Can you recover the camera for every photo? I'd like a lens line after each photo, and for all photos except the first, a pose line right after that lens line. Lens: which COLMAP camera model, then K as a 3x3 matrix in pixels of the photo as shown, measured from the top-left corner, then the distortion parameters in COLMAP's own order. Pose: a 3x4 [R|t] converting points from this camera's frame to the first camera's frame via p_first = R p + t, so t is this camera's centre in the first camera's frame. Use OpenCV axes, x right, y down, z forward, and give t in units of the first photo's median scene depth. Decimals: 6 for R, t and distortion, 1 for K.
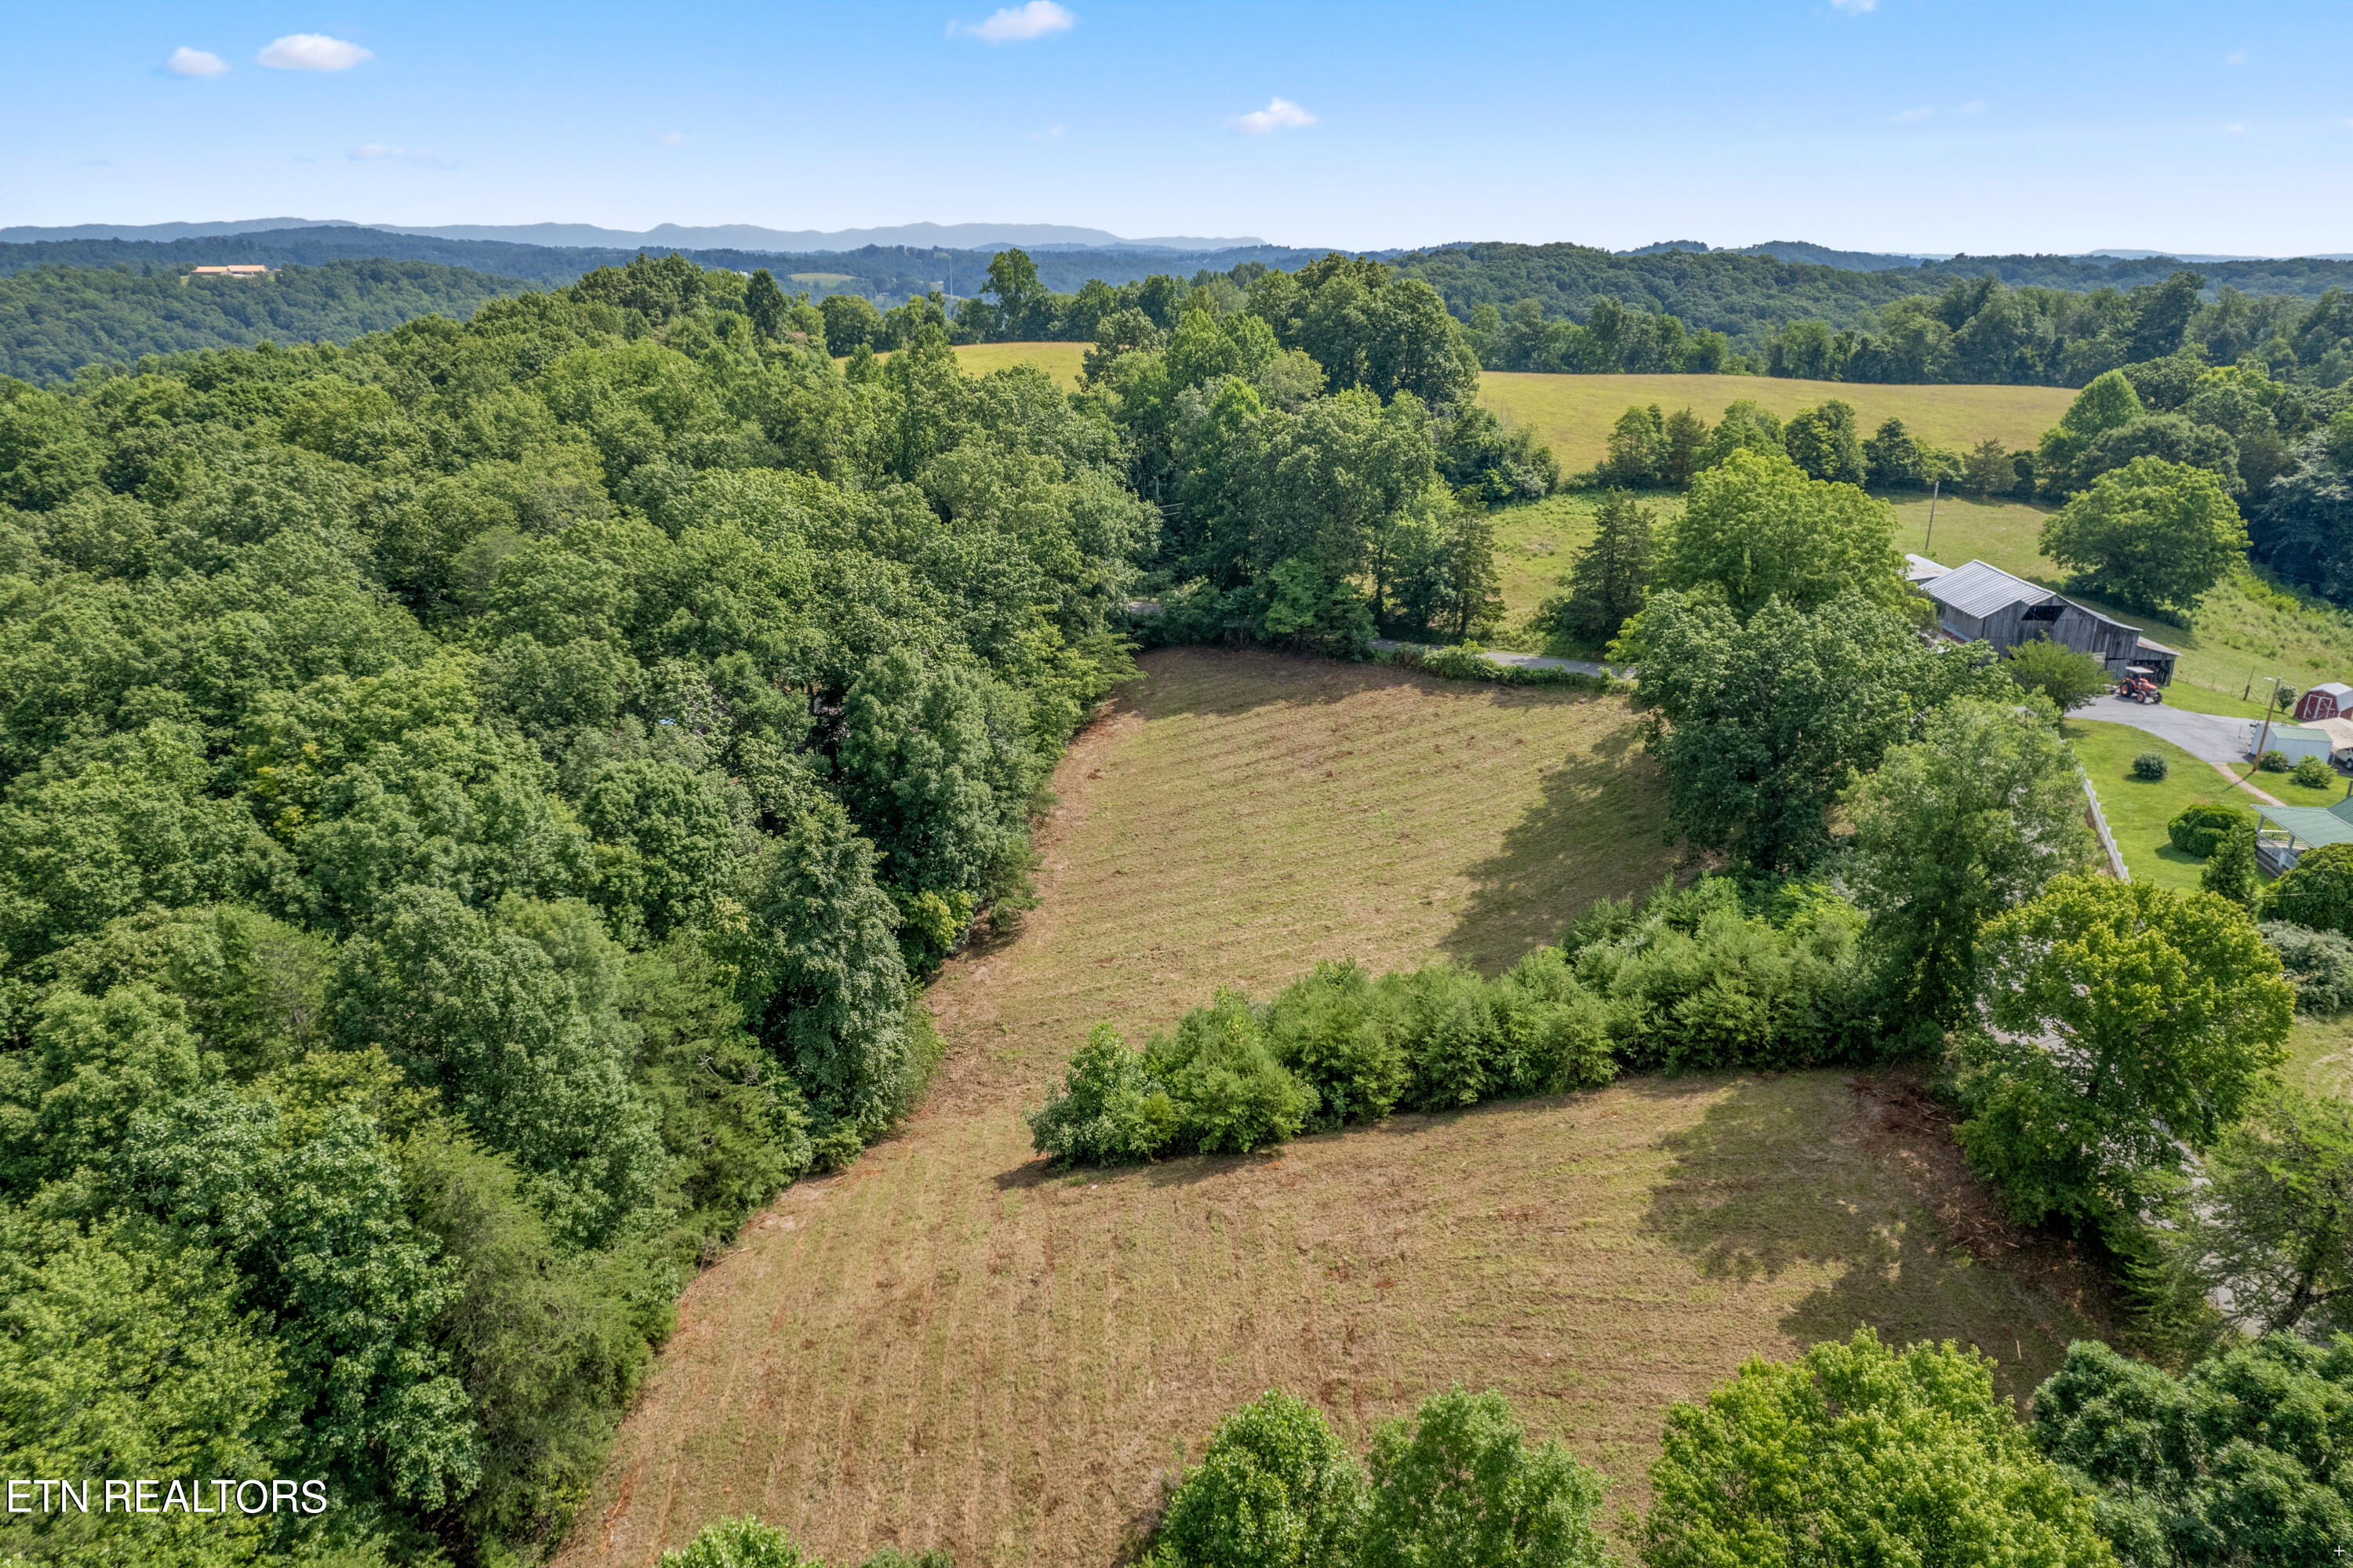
lens RADIAL K [[1484.5, 0, 1178.1], [0, 1484.5, 794.1], [0, 0, 1]] dist [-0.080320, 0.069798]
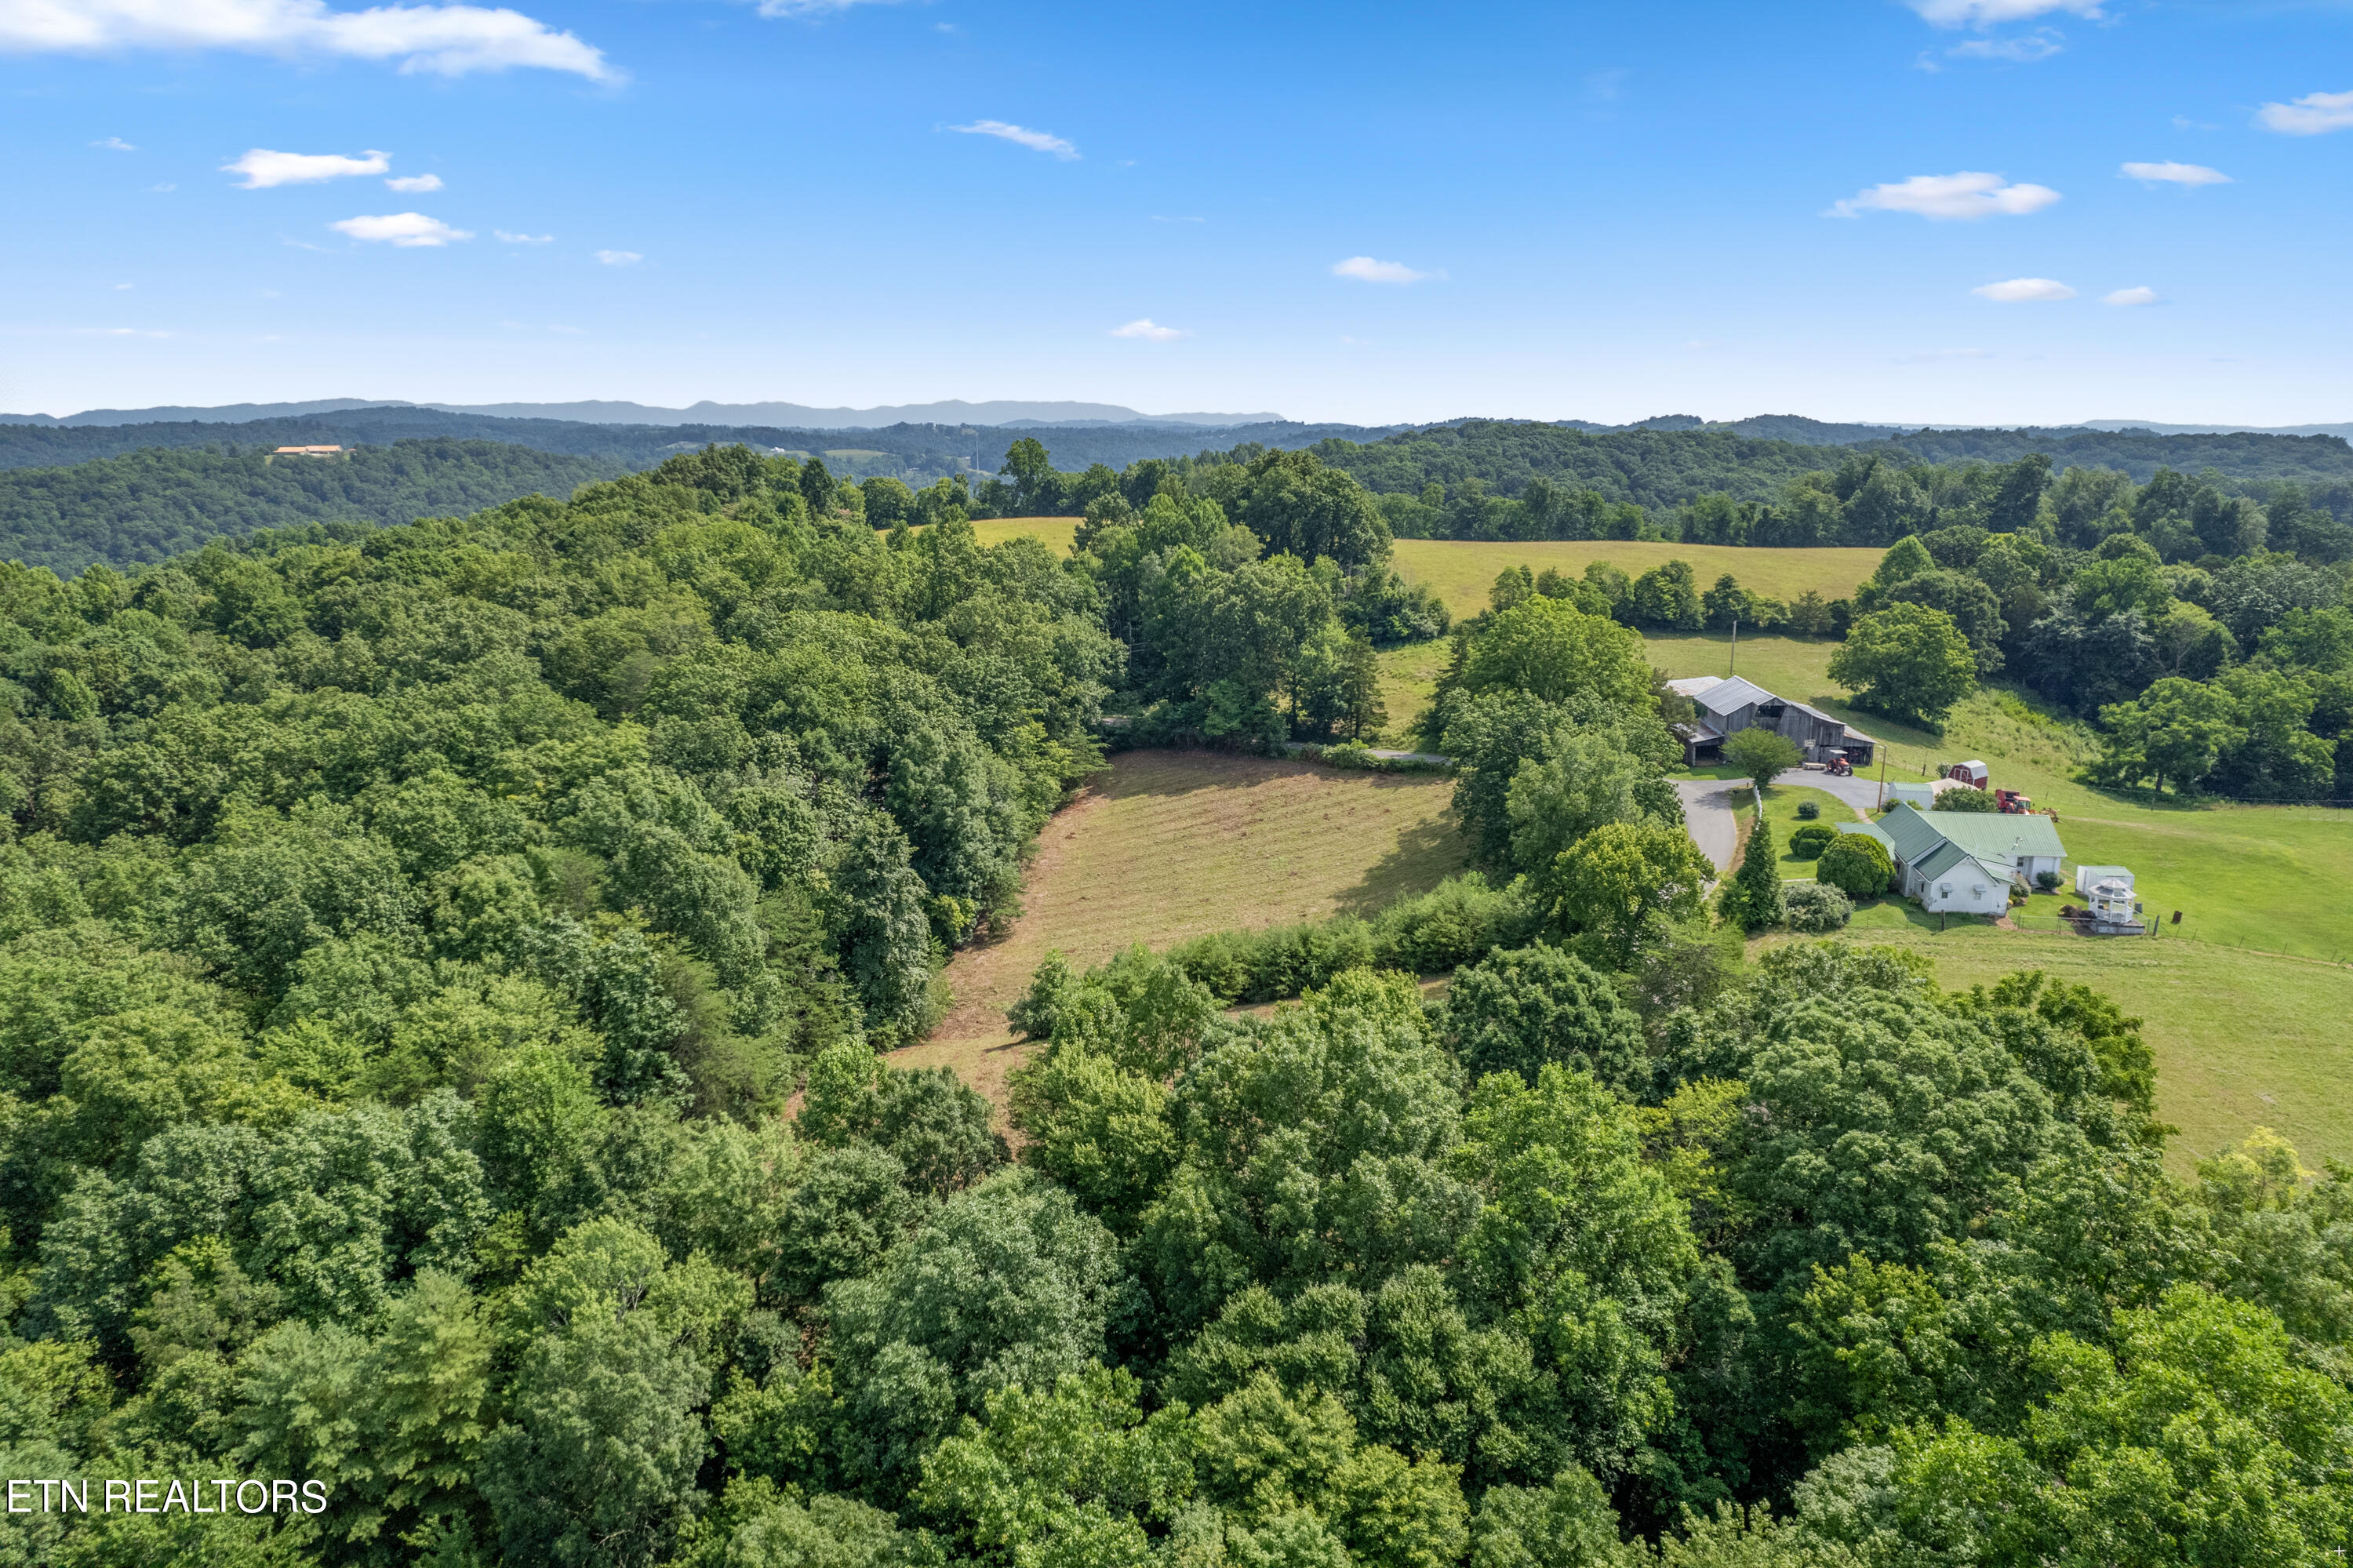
lens RADIAL K [[1484.5, 0, 1178.1], [0, 1484.5, 794.1], [0, 0, 1]] dist [-0.080320, 0.069798]
pose [[0.999898, -0.000660, -0.014234, 0.055917], [-0.000900, 0.994002, -0.109358, 0.088659], [0.014220, 0.109360, 0.993900, -0.311096]]
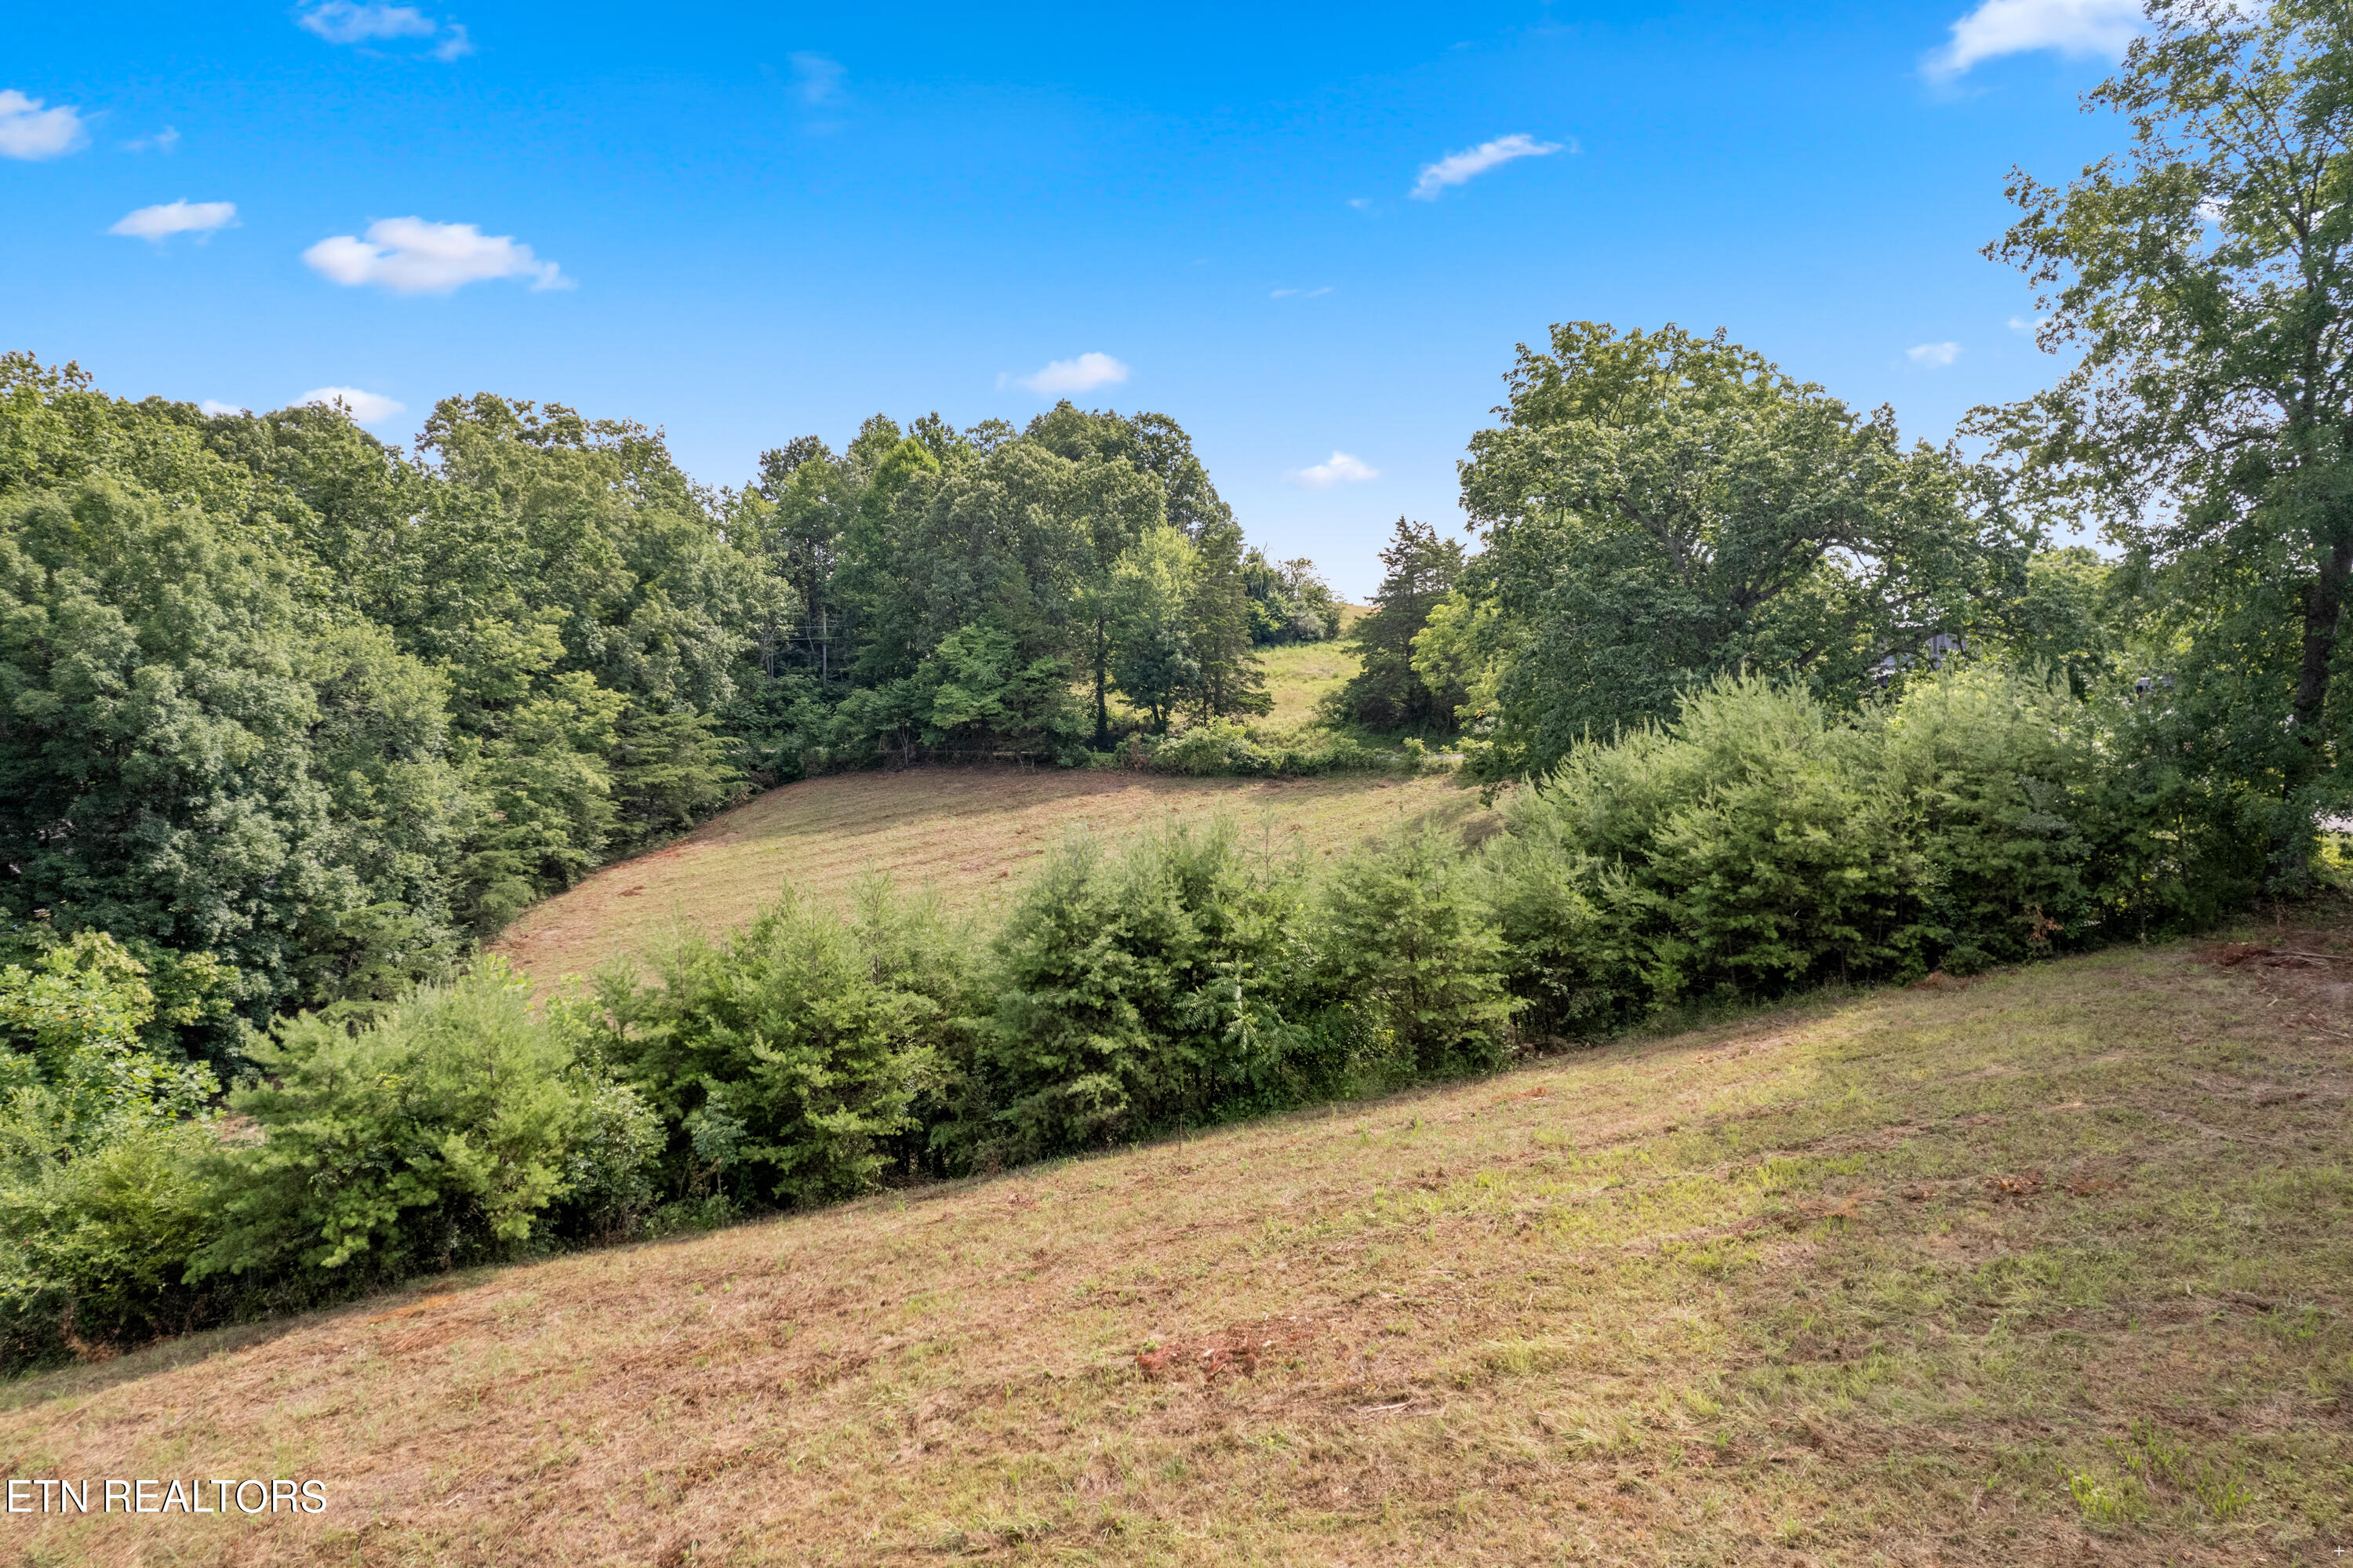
lens RADIAL K [[1484.5, 0, 1178.1], [0, 1484.5, 794.1], [0, 0, 1]] dist [-0.080320, 0.069798]
pose [[0.992320, -0.006259, 0.123542, 0.089720], [0.040595, 0.959886, -0.277437, 0.120814], [-0.116850, 0.280321, 0.952768, 0.341368]]
